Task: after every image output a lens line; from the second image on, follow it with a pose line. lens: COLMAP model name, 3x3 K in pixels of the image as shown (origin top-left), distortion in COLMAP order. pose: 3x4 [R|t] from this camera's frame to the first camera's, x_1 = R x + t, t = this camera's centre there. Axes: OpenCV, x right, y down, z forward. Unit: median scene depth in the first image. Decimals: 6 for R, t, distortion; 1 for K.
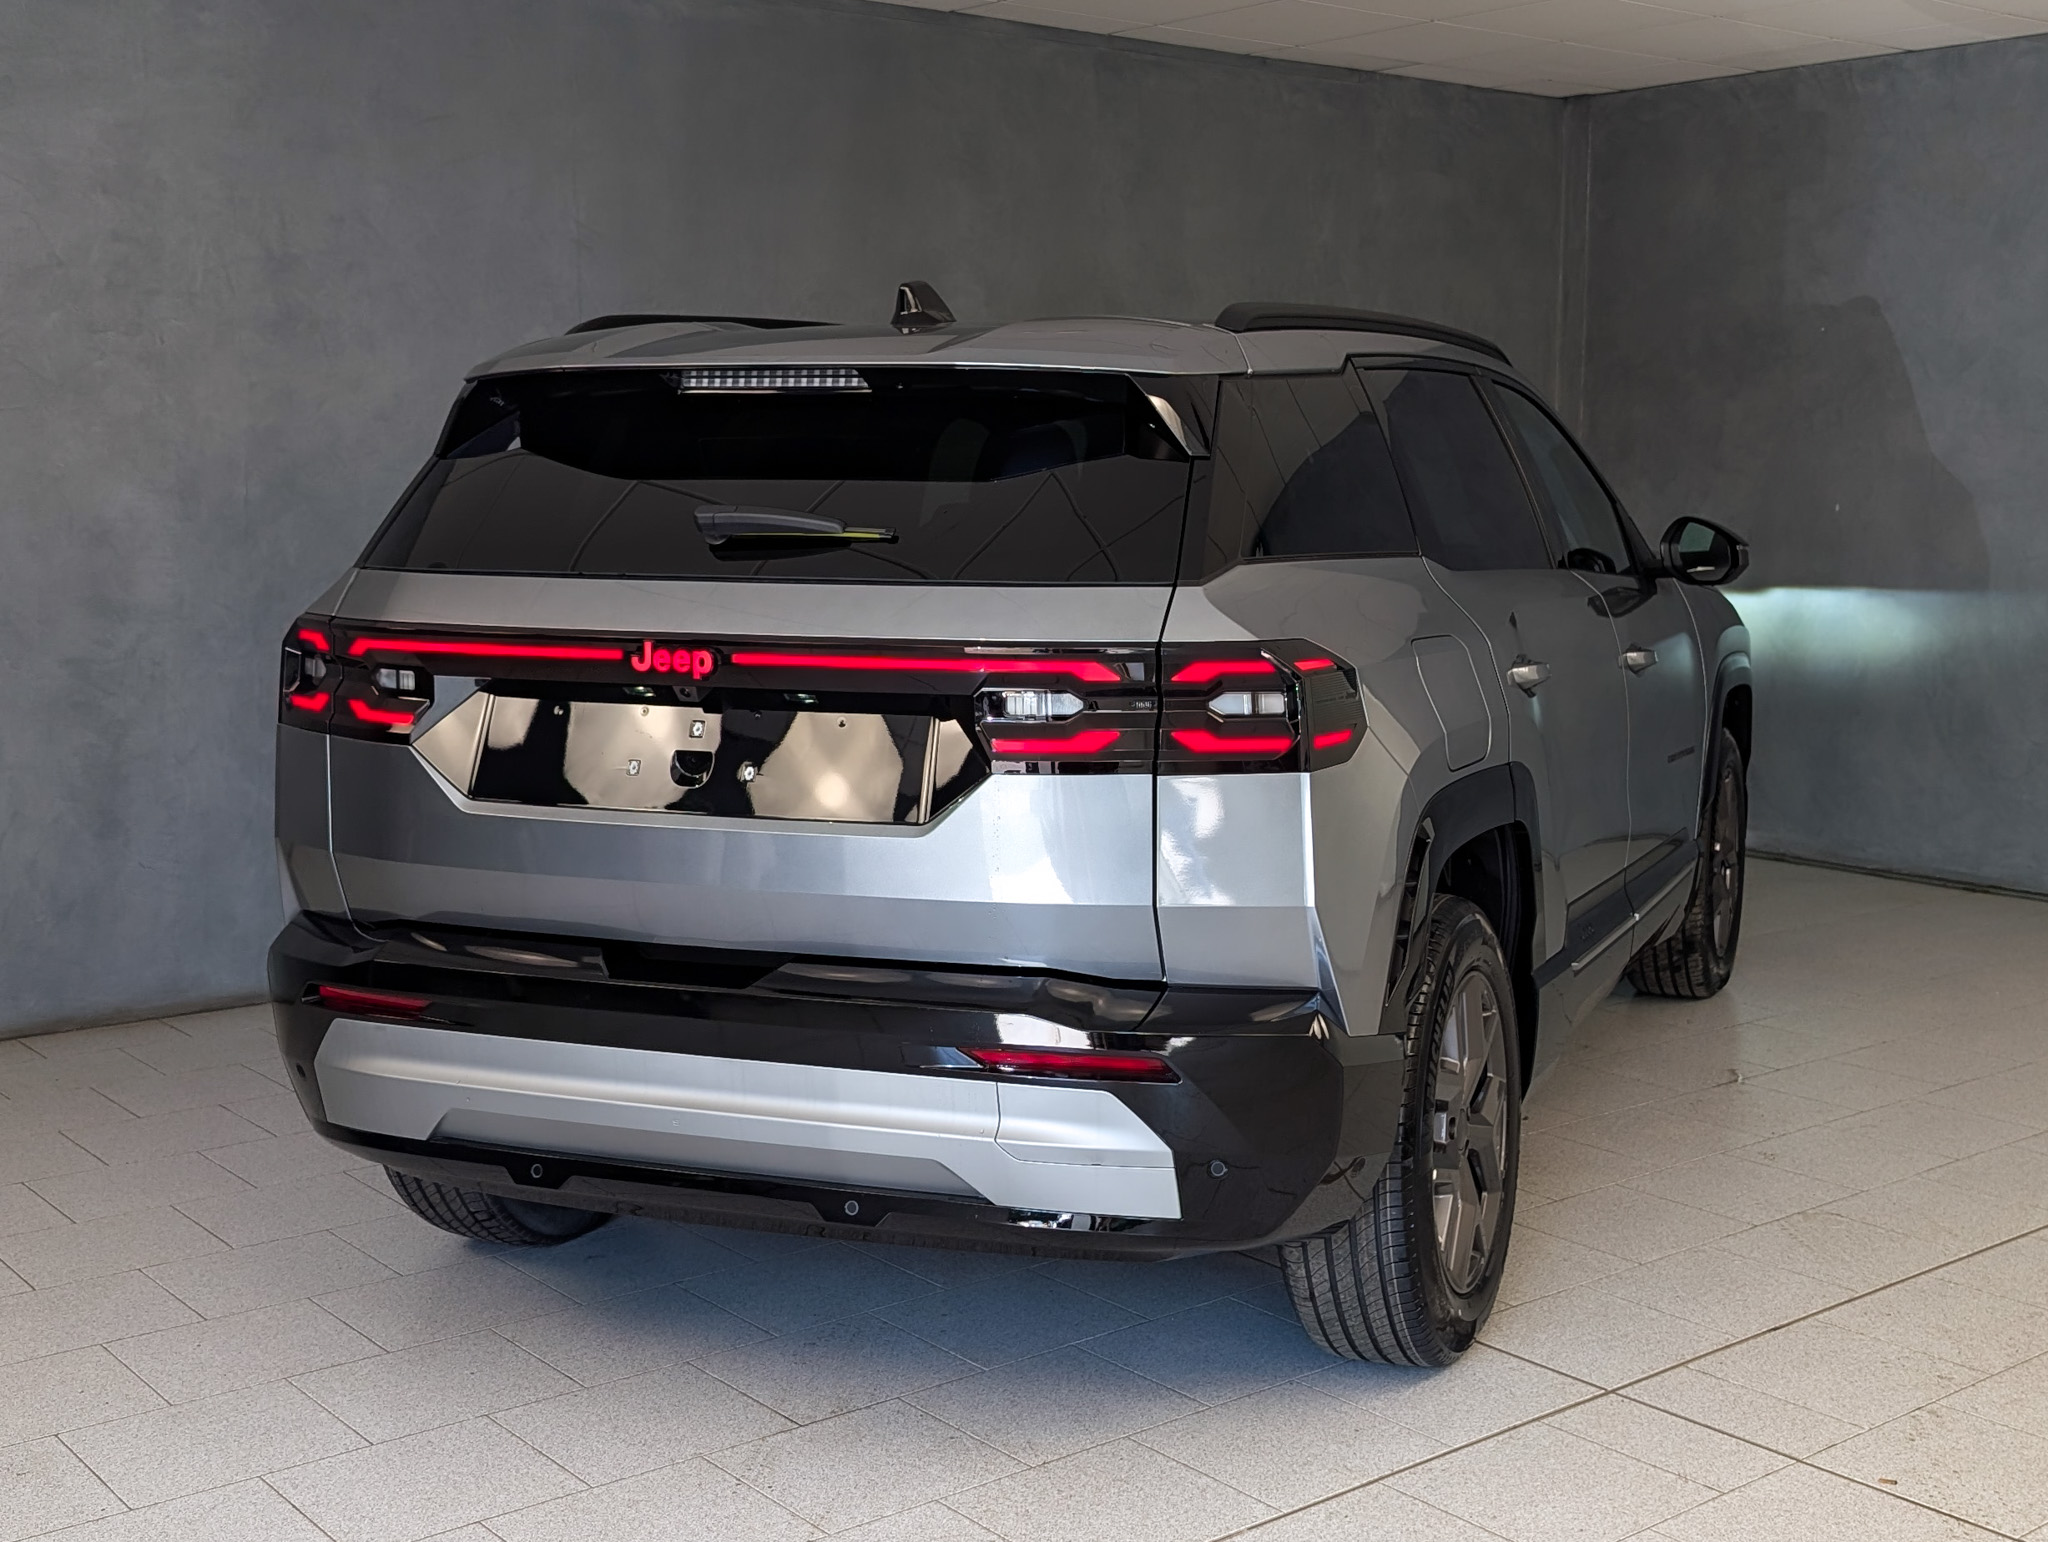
lens RADIAL K [[1446.8, 0, 1022.9], [0, 1446.8, 778.3], [0, 0, 1]] dist [-0.009049, -0.002187]
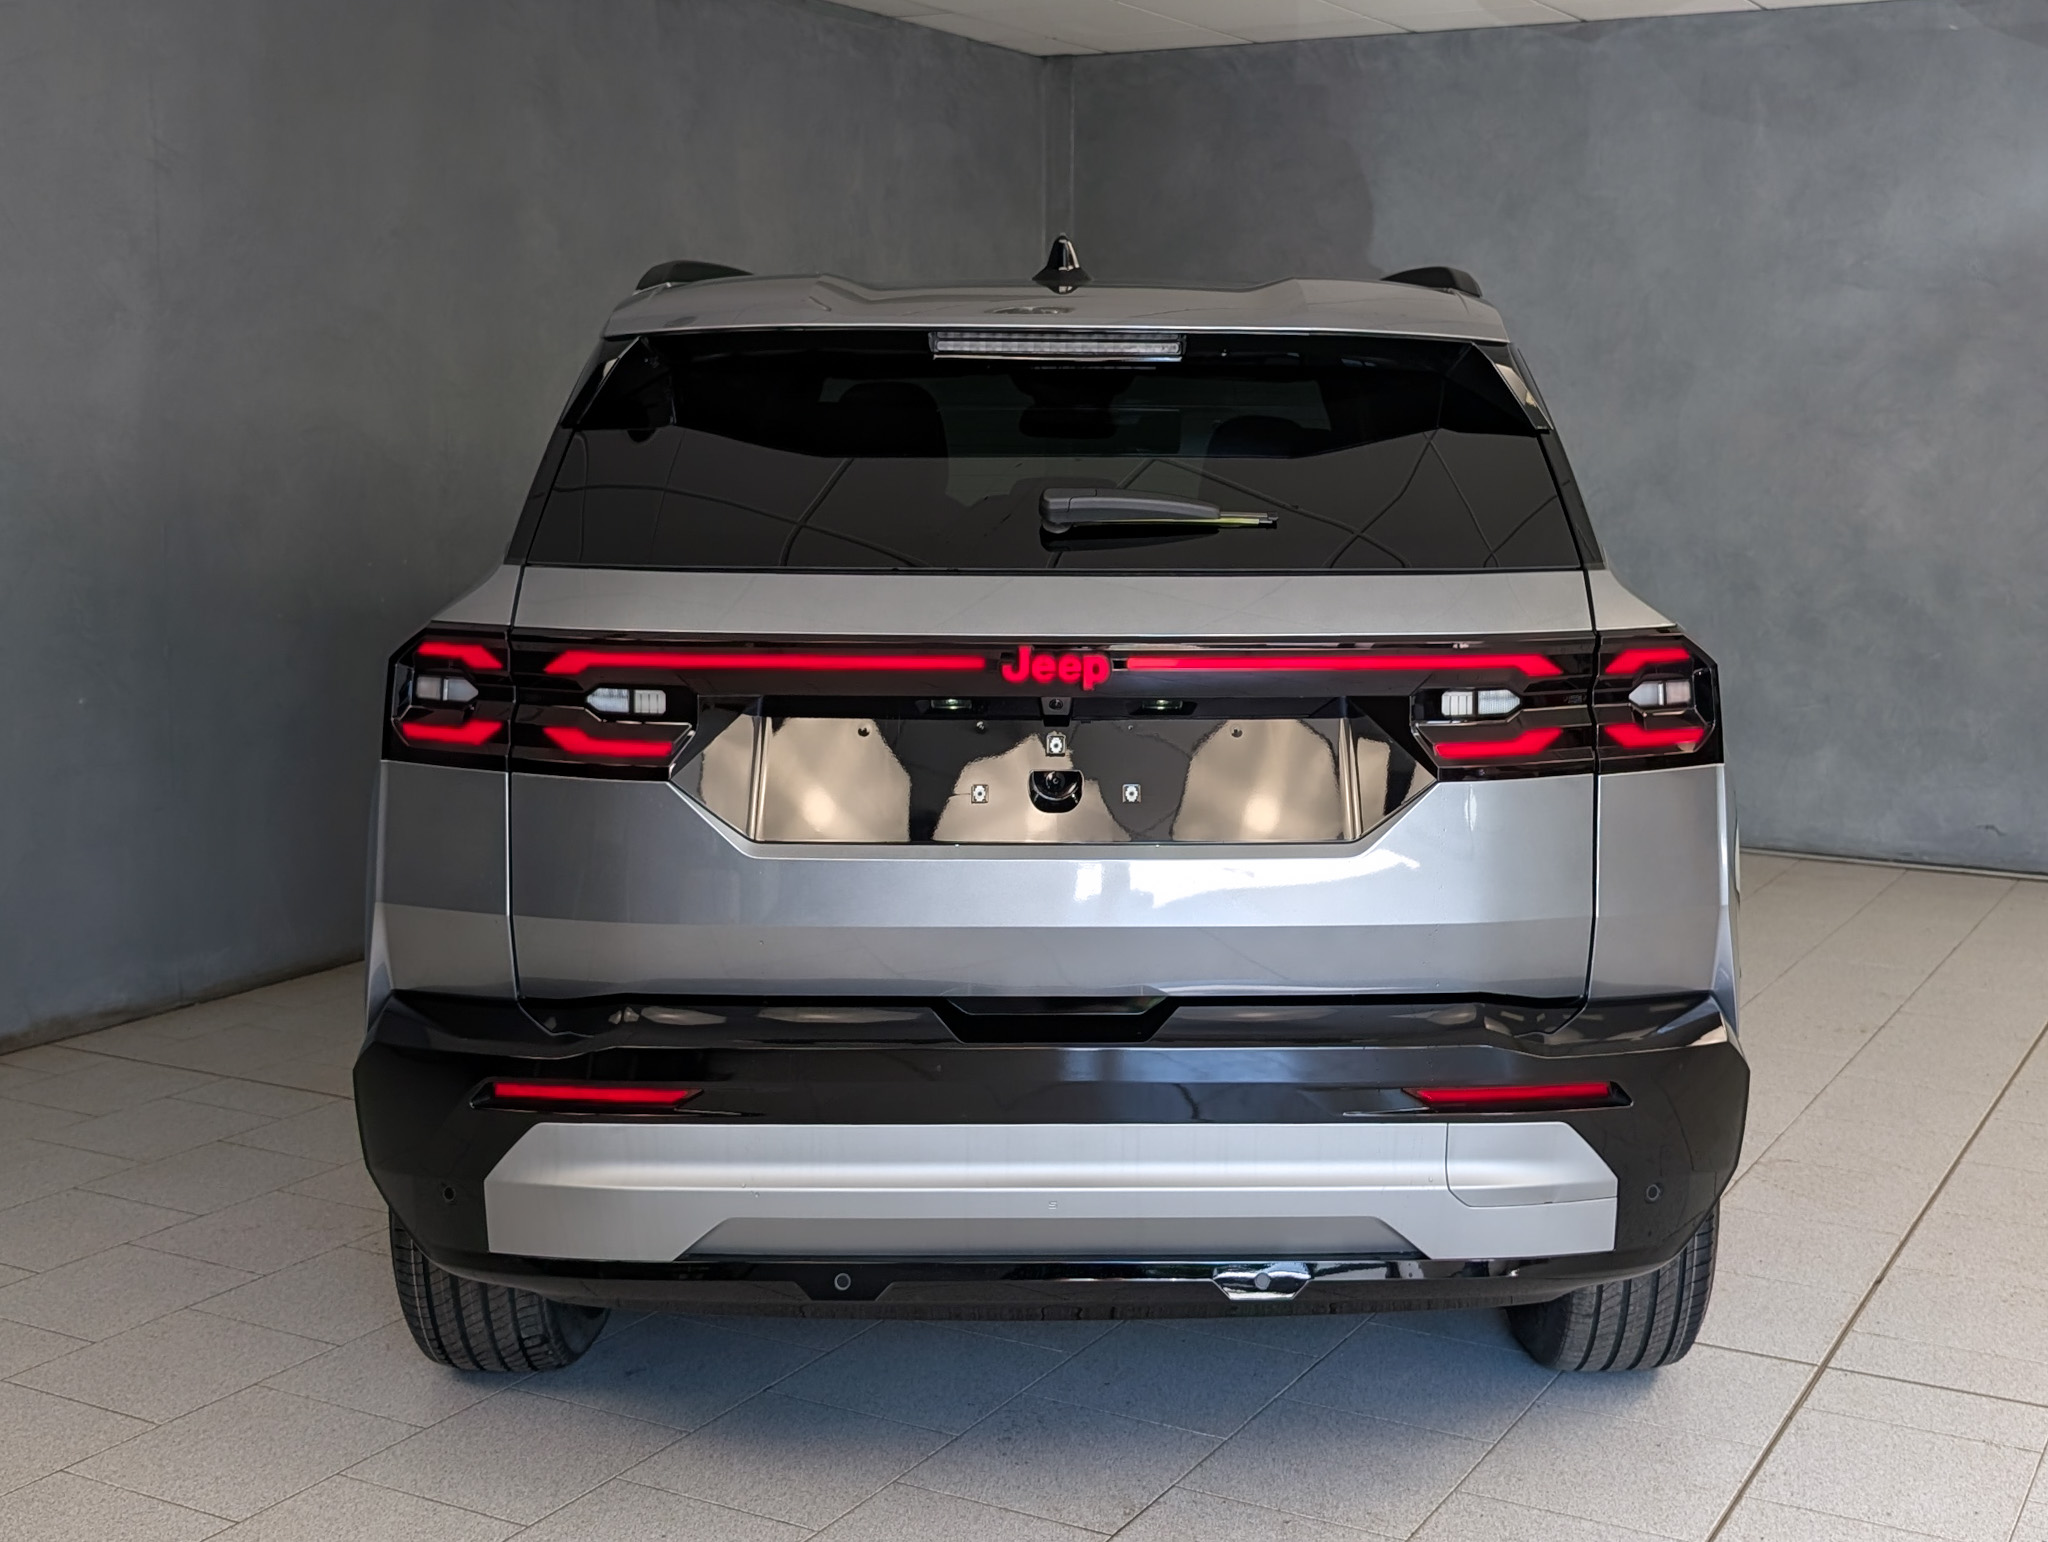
lens RADIAL K [[1566.0, 0, 1098.4], [0, 1566.0, 749.3], [0, 0, 1]] dist [0.012097, -0.006675]
pose [[0.976698, -0.044150, 0.210029, -0.375130], [0.047481, 0.998813, -0.010839, -0.019659], [-0.209301, 0.020559, 0.977635, 0.073722]]
